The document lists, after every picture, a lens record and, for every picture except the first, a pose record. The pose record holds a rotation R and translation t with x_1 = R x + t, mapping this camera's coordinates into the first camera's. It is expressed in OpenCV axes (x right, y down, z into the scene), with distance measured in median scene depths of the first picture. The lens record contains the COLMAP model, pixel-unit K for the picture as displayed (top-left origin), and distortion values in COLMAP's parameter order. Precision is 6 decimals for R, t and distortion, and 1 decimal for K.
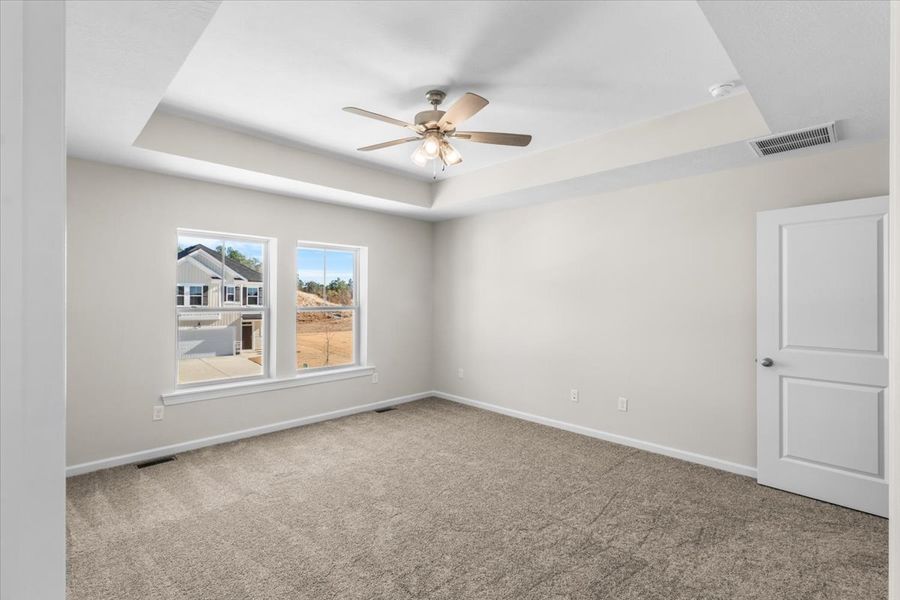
lens RADIAL K [[416.8, 0, 450.6], [0, 416.8, 296.0], [0, 0, 1]] dist [-0.000345, 0.000198]
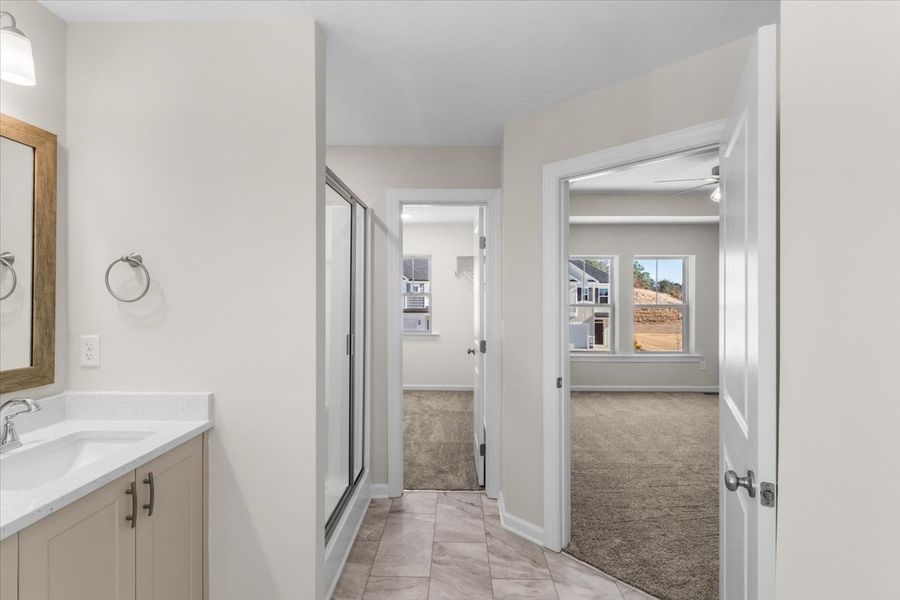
lens RADIAL K [[416.8, 0, 450.6], [0, 416.8, 296.0], [0, 0, 1]] dist [-0.000345, 0.000198]
pose [[0.699702, -0.002829, -0.714429, 0.163286], [0.003105, 0.999995, -0.000918, -0.000343], [0.714428, -0.001576, 0.699708, -0.336921]]
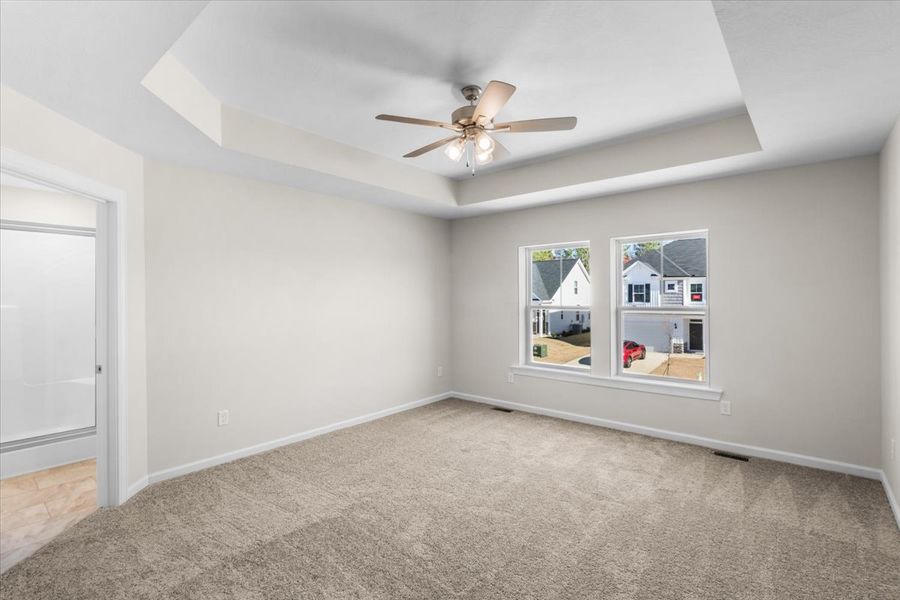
lens RADIAL K [[422.3, 0, 447.4], [0, 422.3, 294.7], [0, 0, 1]] dist [0.004674, 0.000841]
pose [[0.080240, -0.009598, -0.996729, 0.519220], [0.011372, 0.999897, -0.008713, 0.002904], [0.996711, -0.010636, 0.080341, 0.469594]]
